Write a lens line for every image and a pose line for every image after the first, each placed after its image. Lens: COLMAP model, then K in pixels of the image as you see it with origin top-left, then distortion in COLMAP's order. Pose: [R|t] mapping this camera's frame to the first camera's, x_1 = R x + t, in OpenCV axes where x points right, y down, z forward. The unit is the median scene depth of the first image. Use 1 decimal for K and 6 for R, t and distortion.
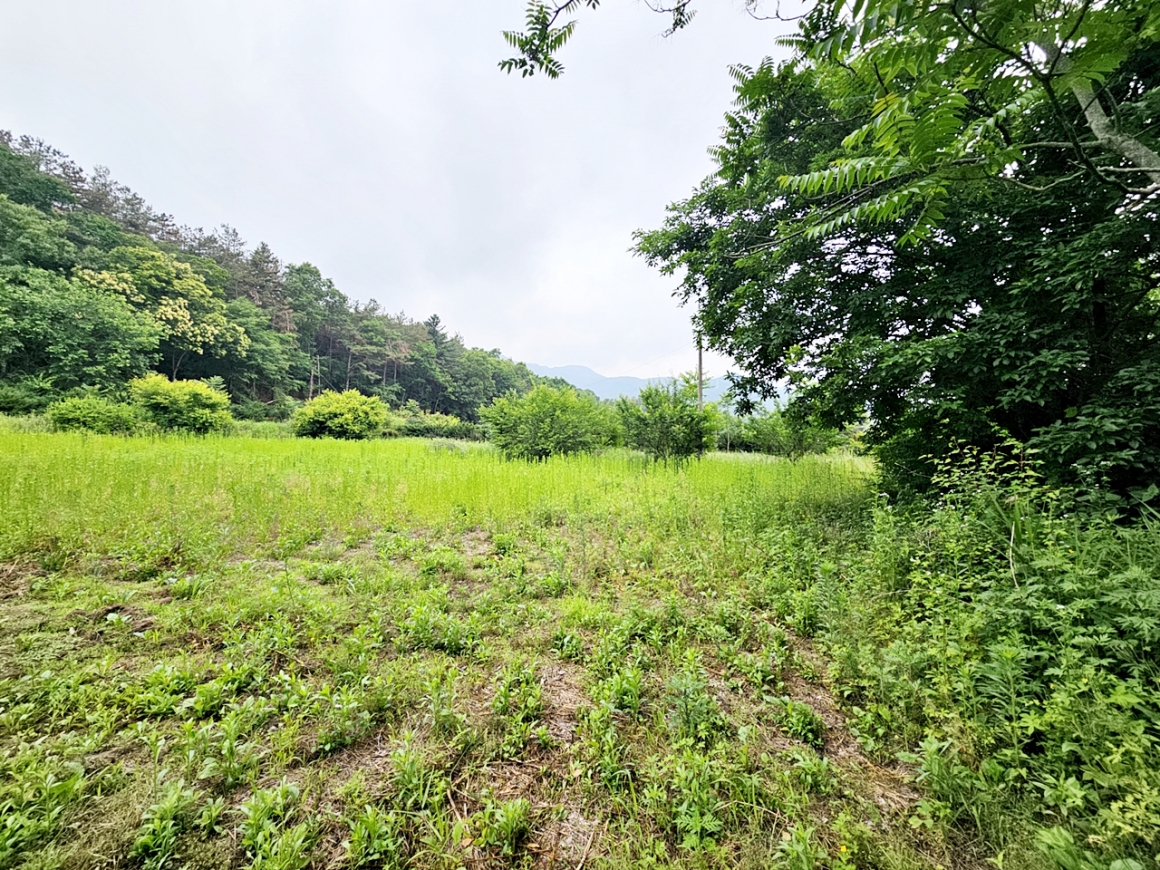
lens RADIAL K [[472.2, 0, 577.4], [0, 472.2, 433.1], [0, 0, 1]] dist [-0.001333, 0.000980]
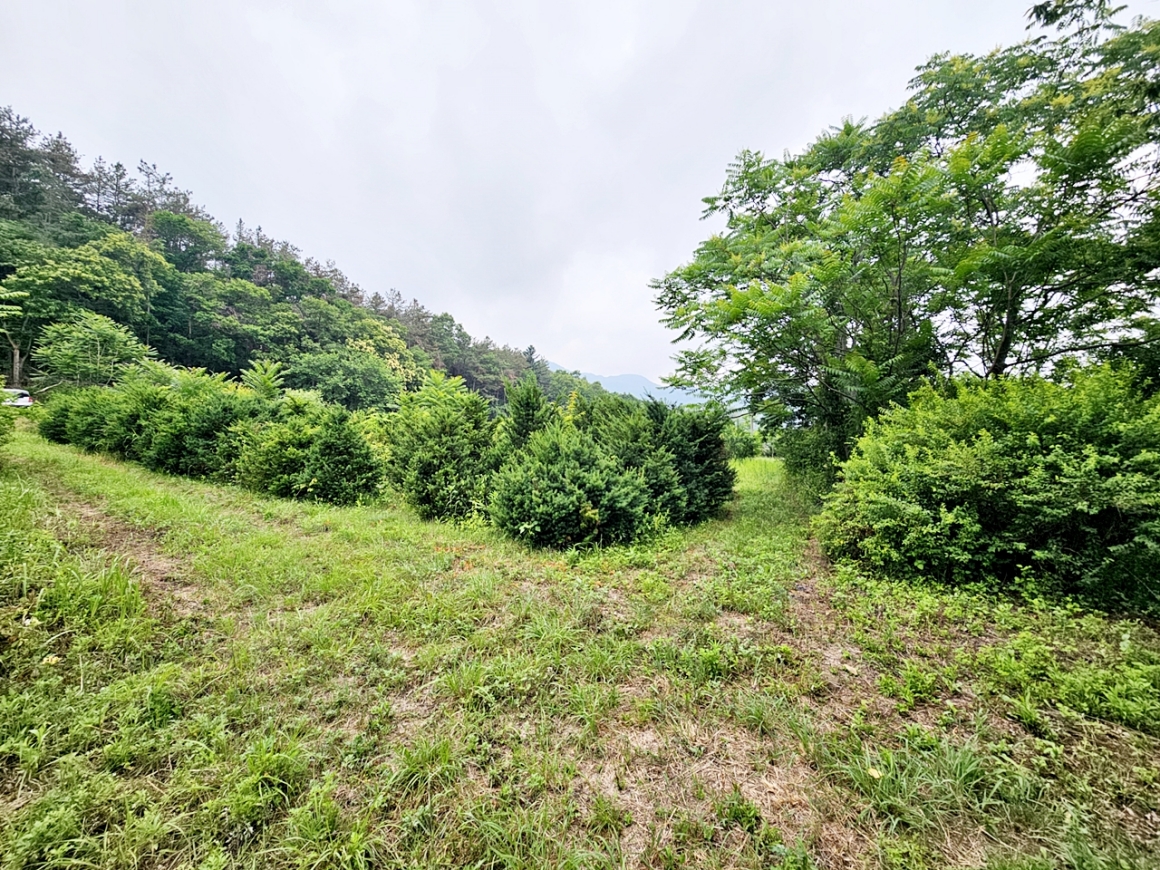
lens RADIAL K [[472.2, 0, 577.4], [0, 472.2, 433.1], [0, 0, 1]] dist [-0.001333, 0.000980]
pose [[0.993471, 0.001856, -0.114067, -0.767424], [-0.003857, 0.999842, -0.017327, -0.063879], [0.114017, 0.017654, 0.993322, -3.411292]]
